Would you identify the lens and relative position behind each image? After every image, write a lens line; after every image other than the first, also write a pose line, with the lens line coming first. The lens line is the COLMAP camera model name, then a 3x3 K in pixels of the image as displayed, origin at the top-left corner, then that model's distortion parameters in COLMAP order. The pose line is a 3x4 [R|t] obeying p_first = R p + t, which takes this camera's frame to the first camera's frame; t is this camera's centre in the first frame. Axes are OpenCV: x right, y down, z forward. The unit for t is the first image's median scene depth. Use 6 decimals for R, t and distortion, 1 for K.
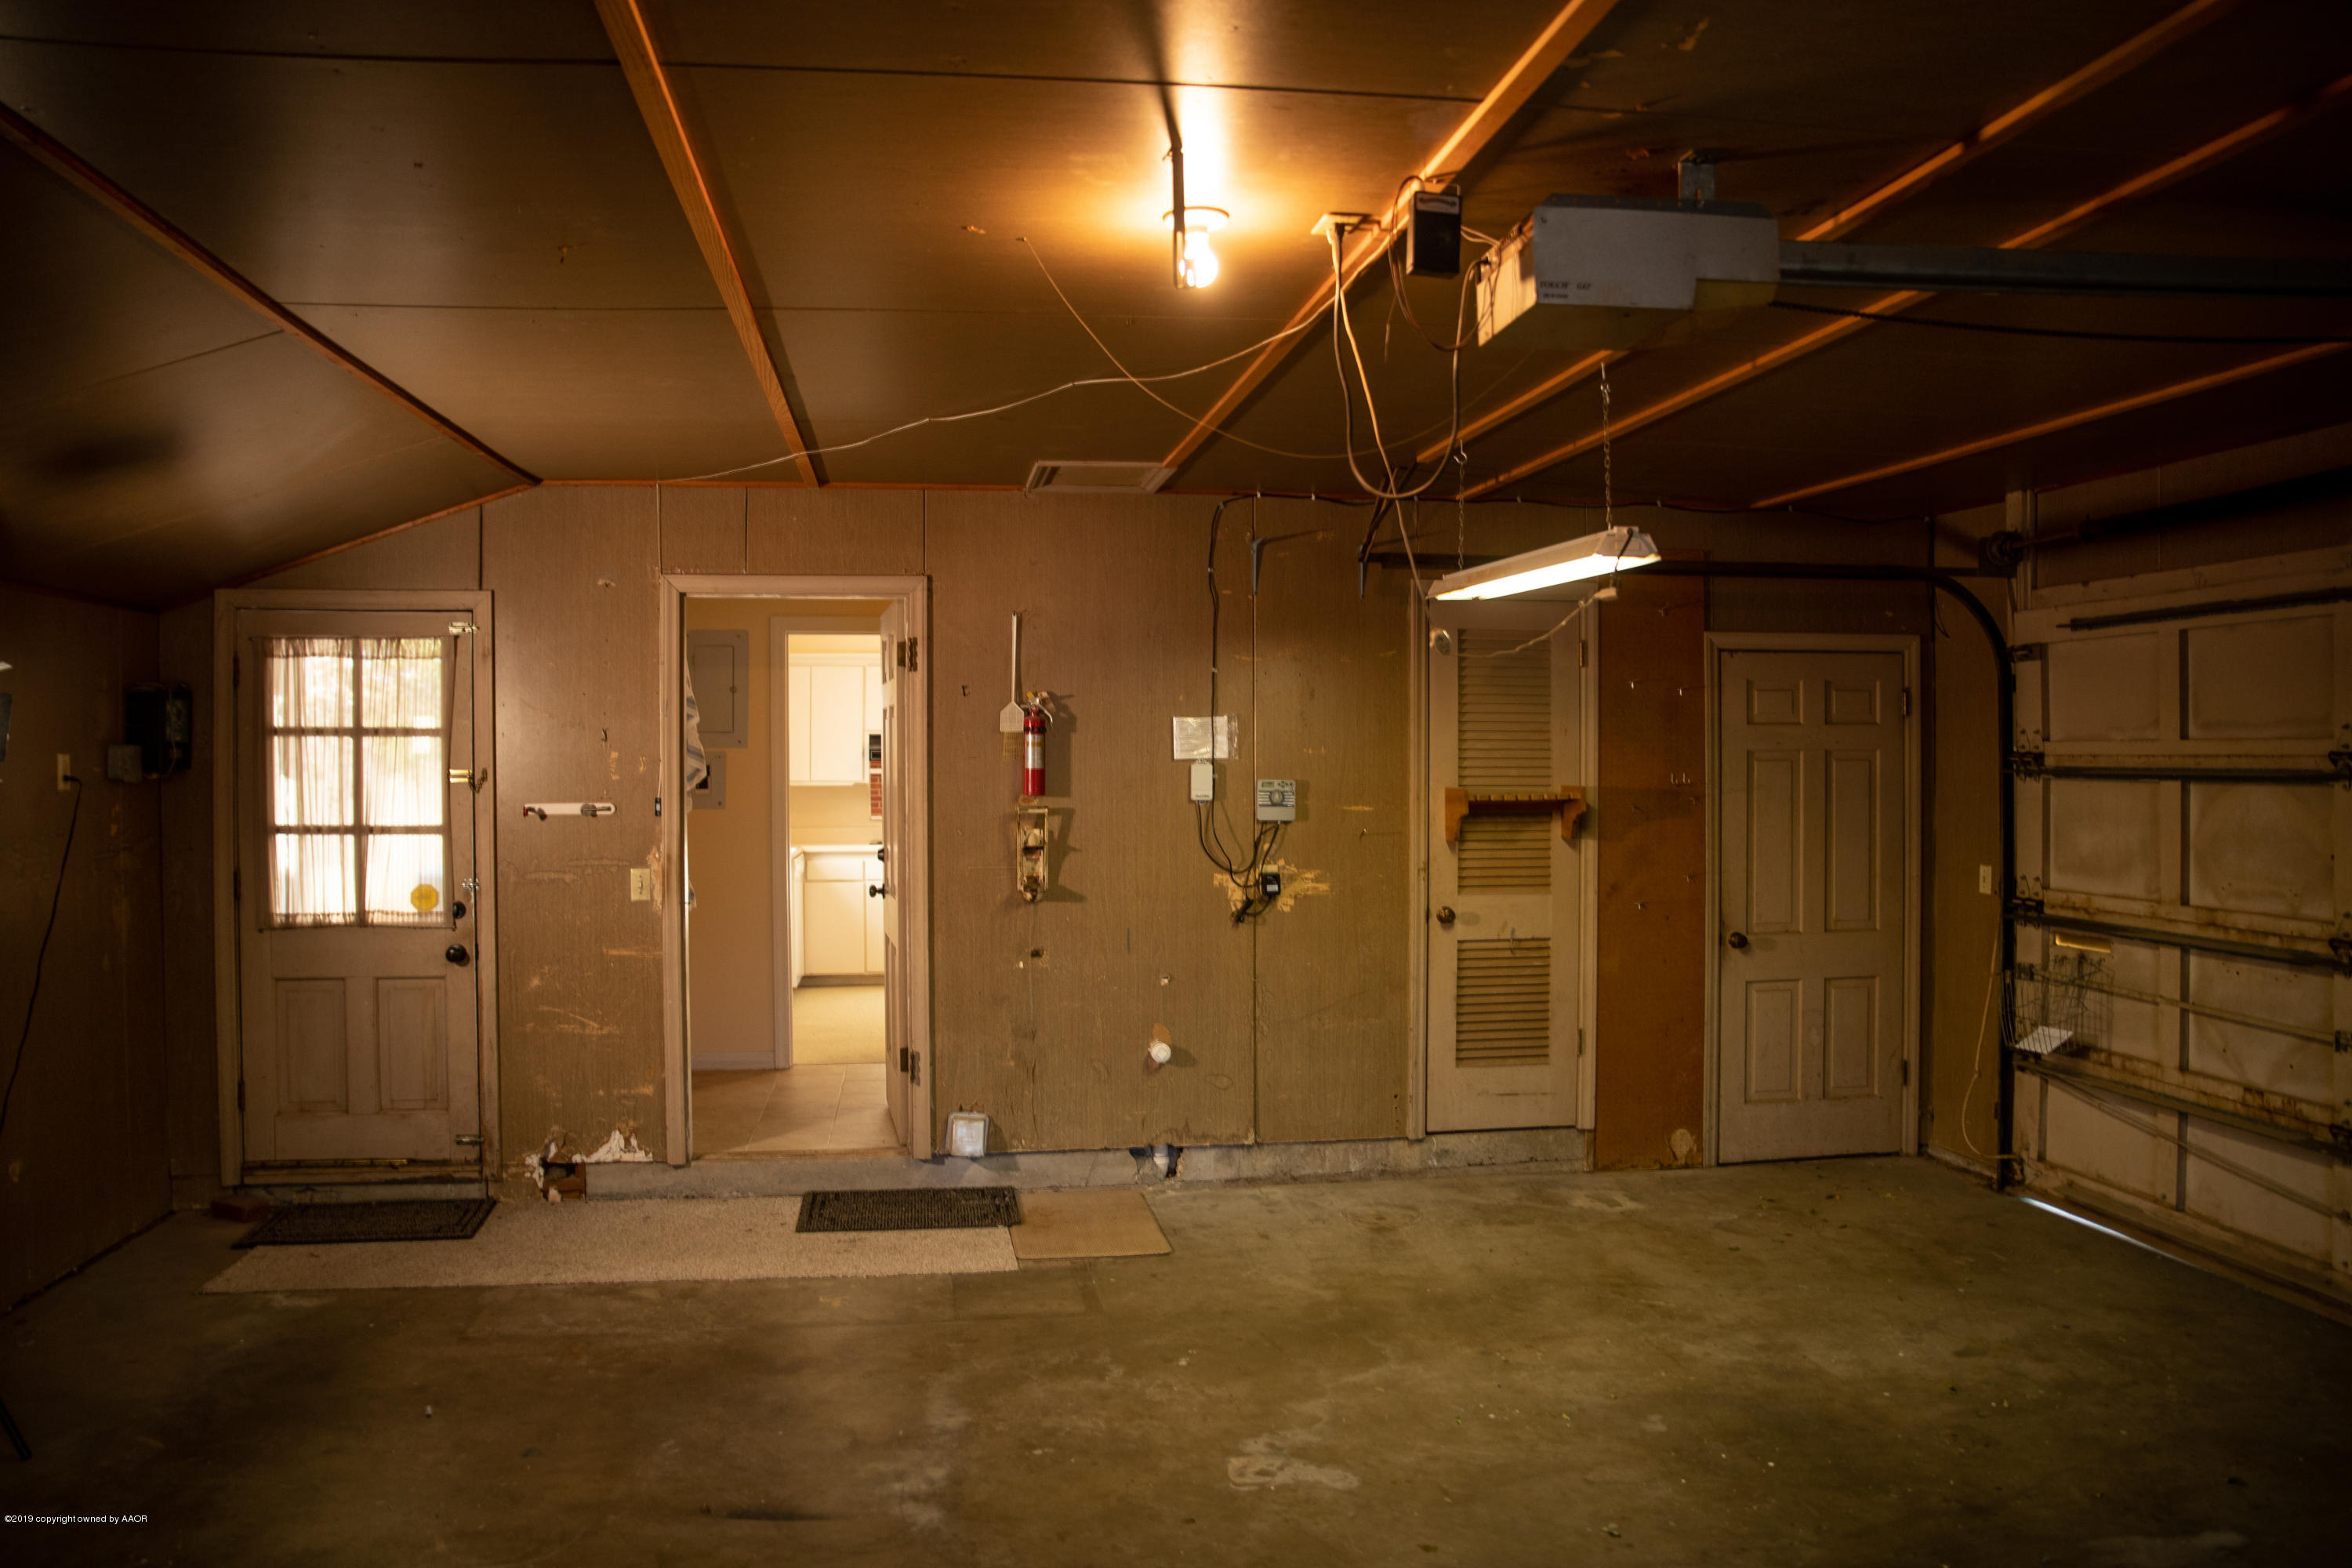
lens RADIAL K [[1600.3, 0, 1159.6], [0, 1600.3, 781.9], [0, 0, 1]] dist [-0.134925, 0.097018]
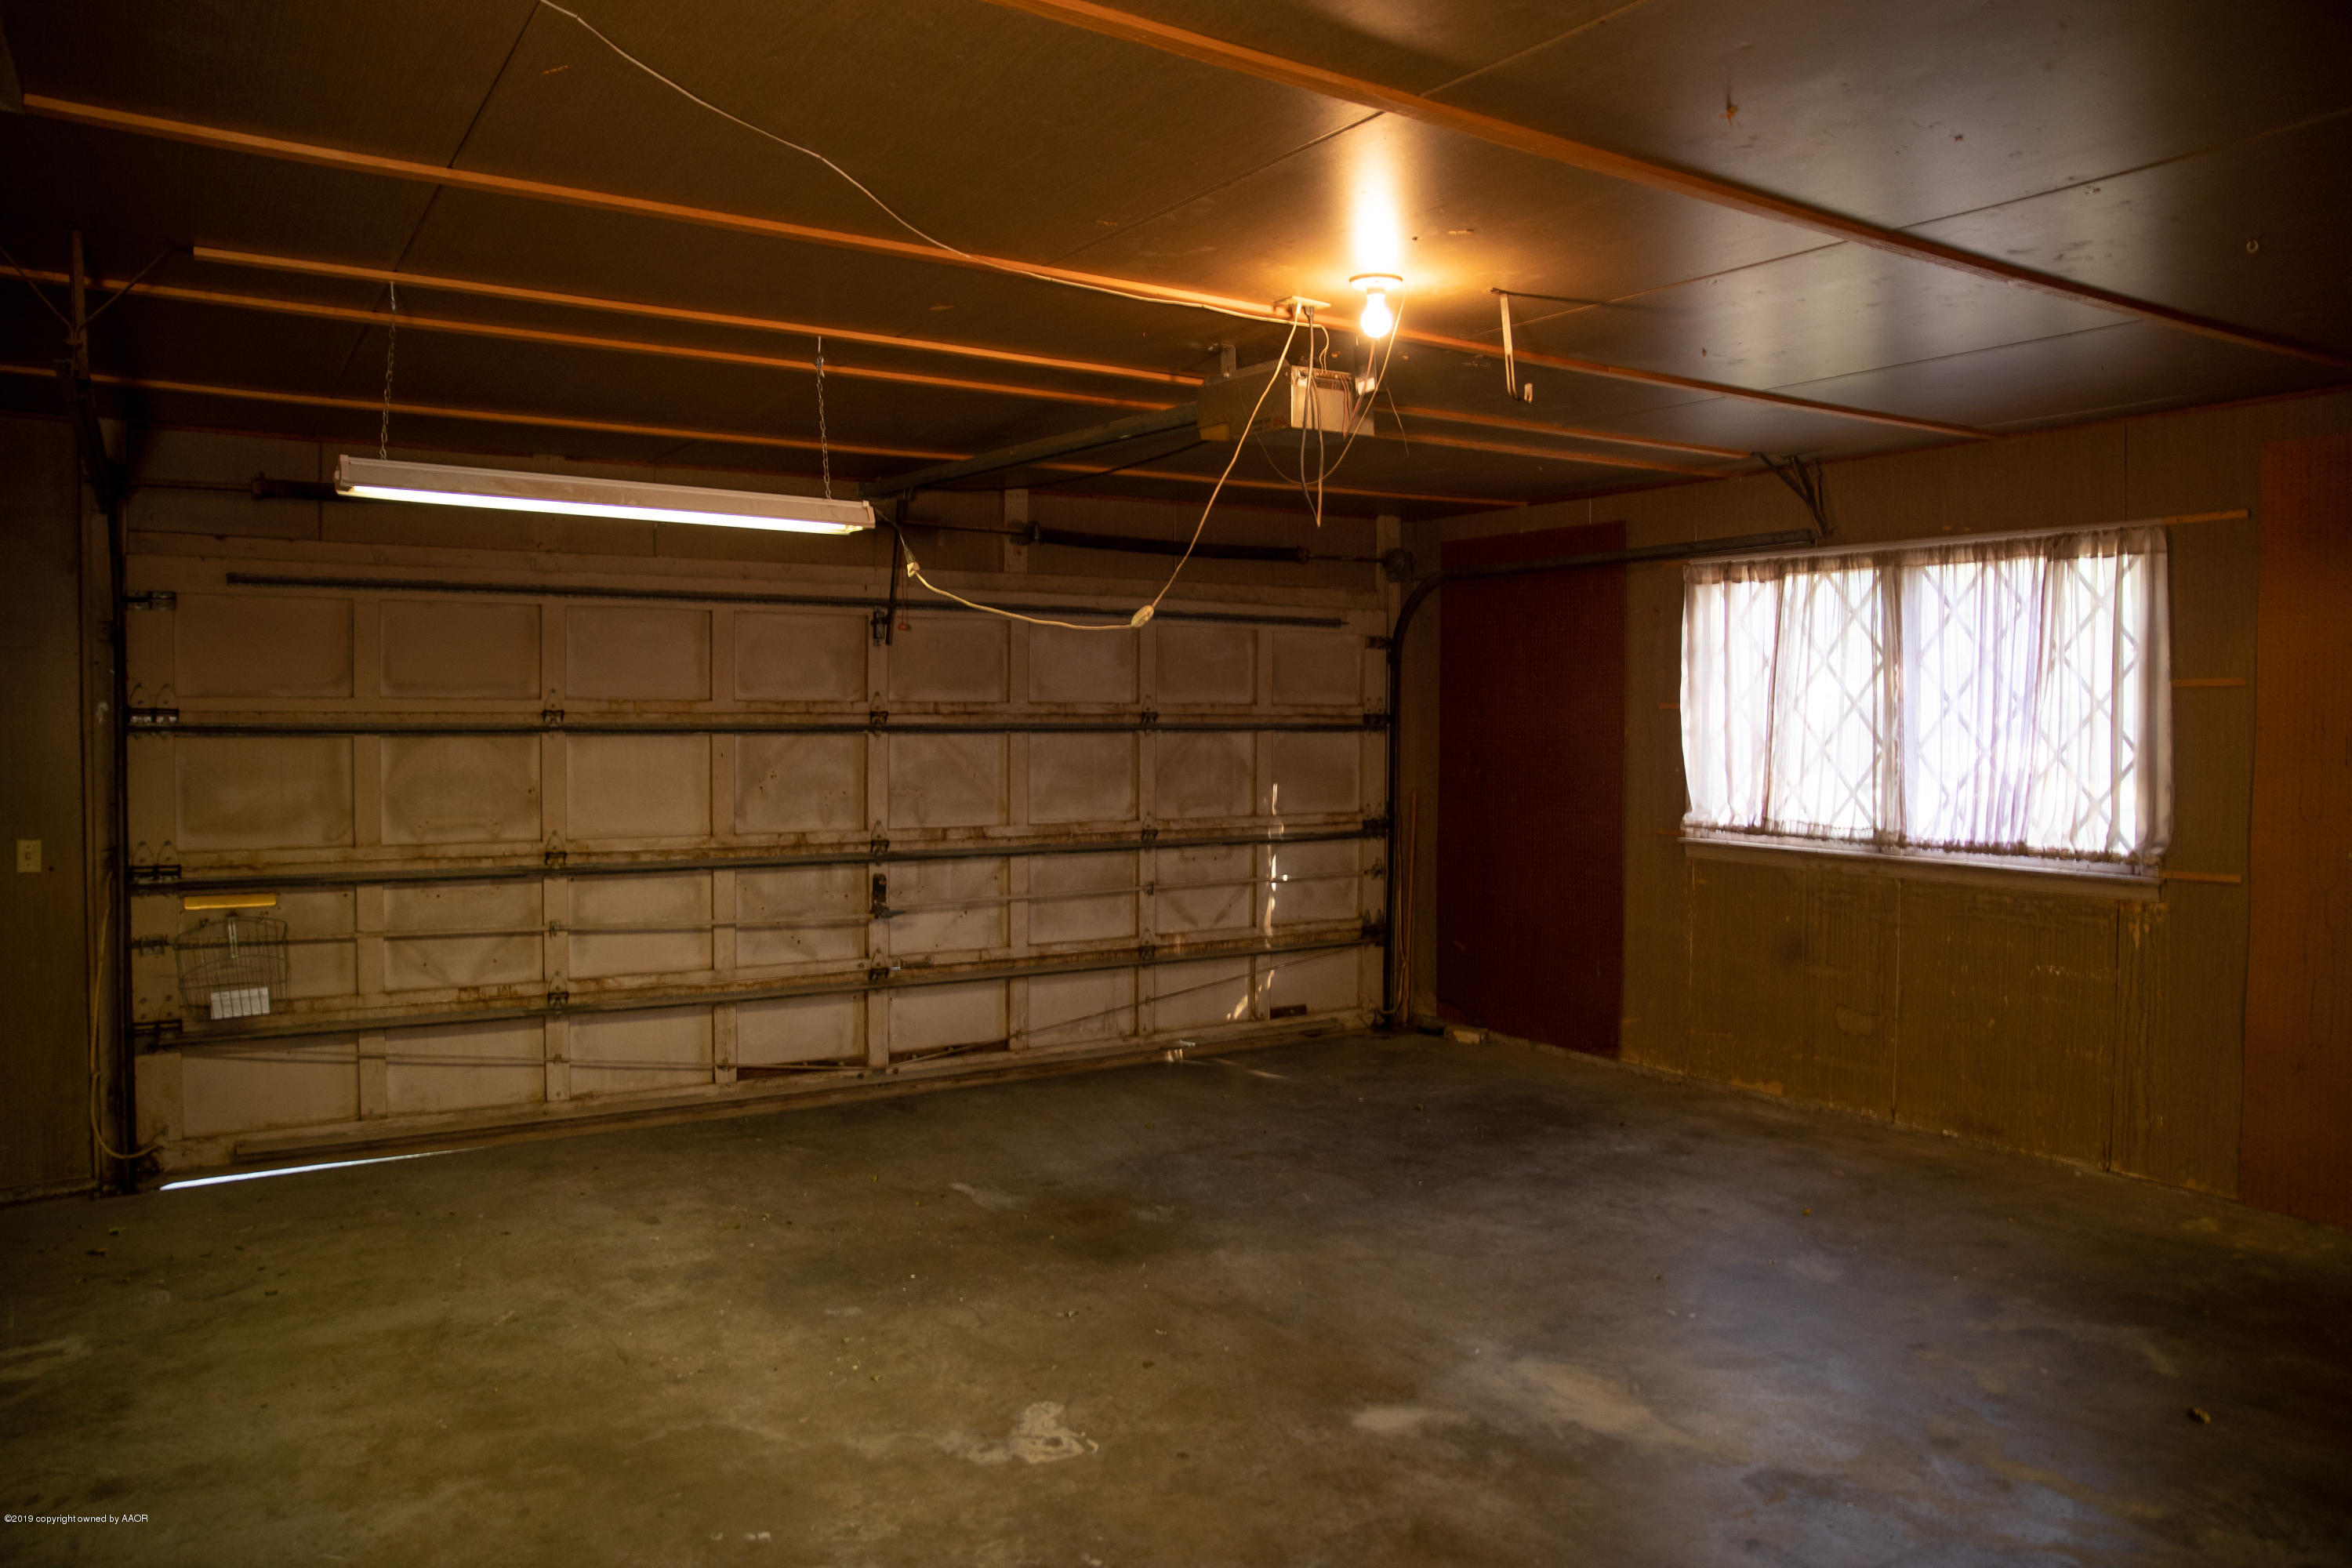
lens RADIAL K [[1596.4, 0, 1158.9], [0, 1596.4, 778.4], [0, 0, 1]] dist [-0.134100, 0.094062]
pose [[-0.404709, -0.033629, 0.913827, -0.695877], [0.011048, 0.999071, 0.041658, -0.011378], [-0.914379, 0.026955, -0.403961, 1.096573]]
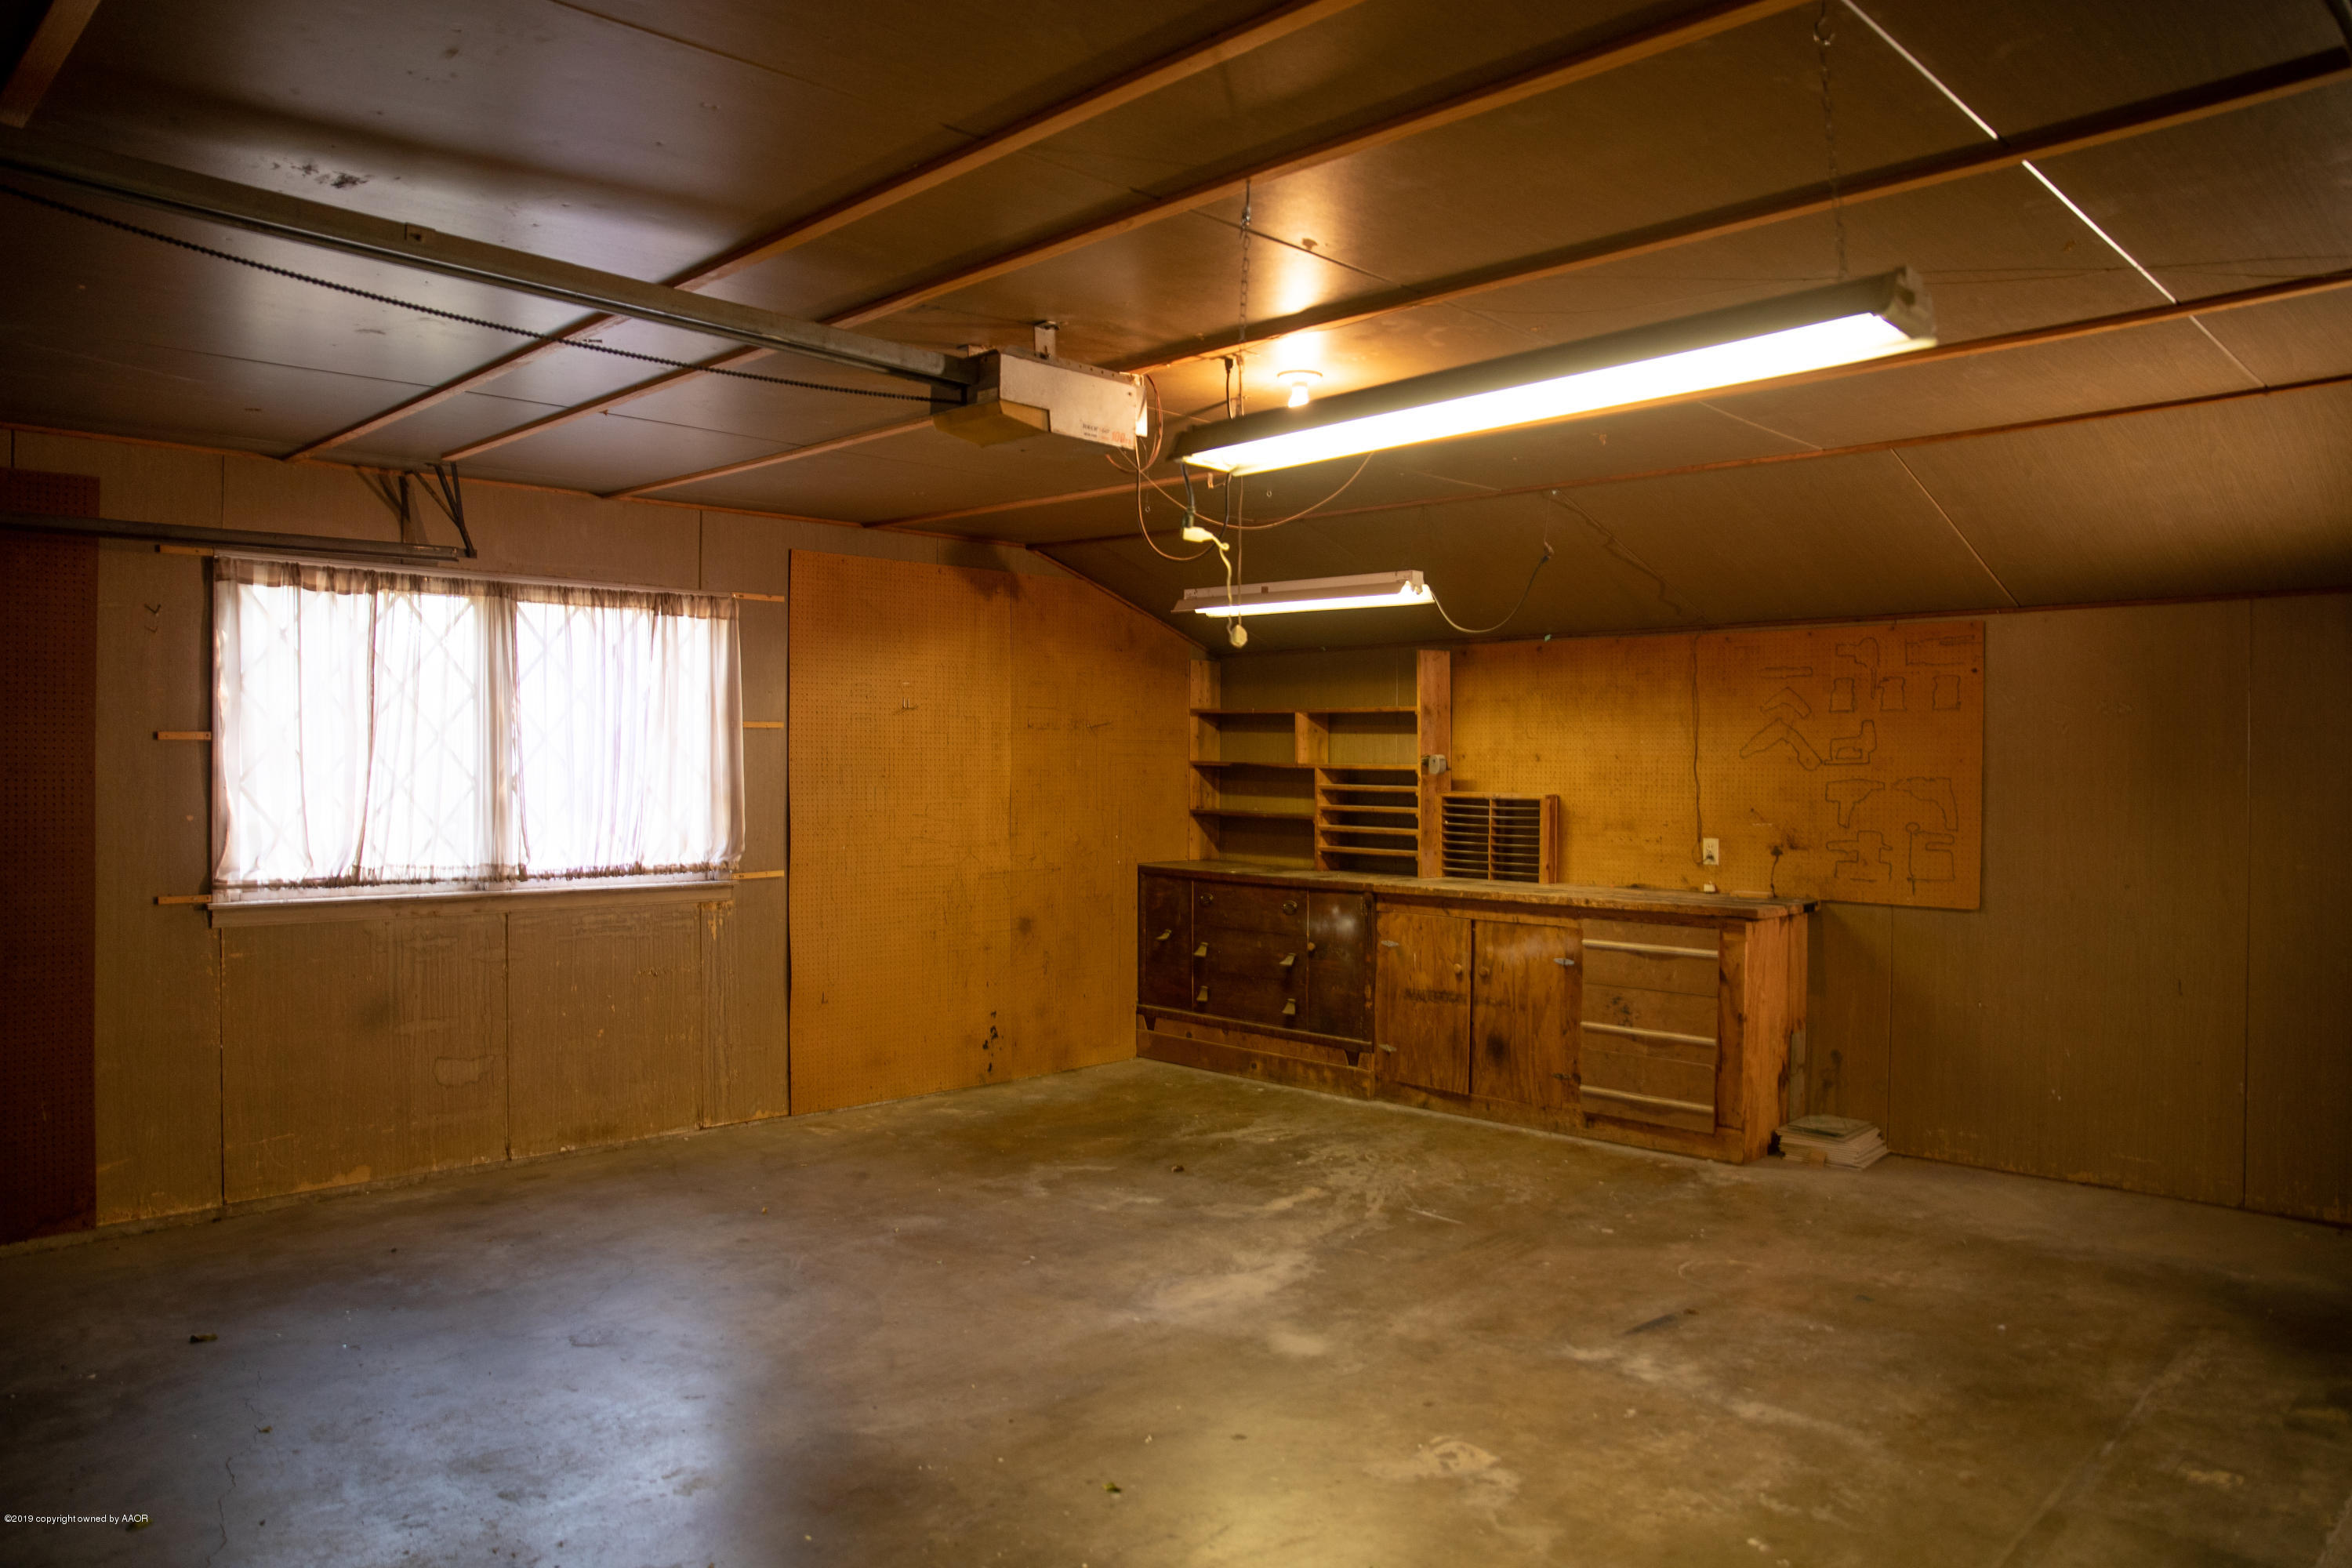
lens RADIAL K [[1596.4, 0, 1158.9], [0, 1596.4, 778.4], [0, 0, 1]] dist [-0.134100, 0.094062]
pose [[-0.807522, 0.005173, -0.589815, 0.661409], [-0.006558, 0.999821, 0.017747, -0.004781], [0.589801, 0.018199, -0.807343, 1.394518]]
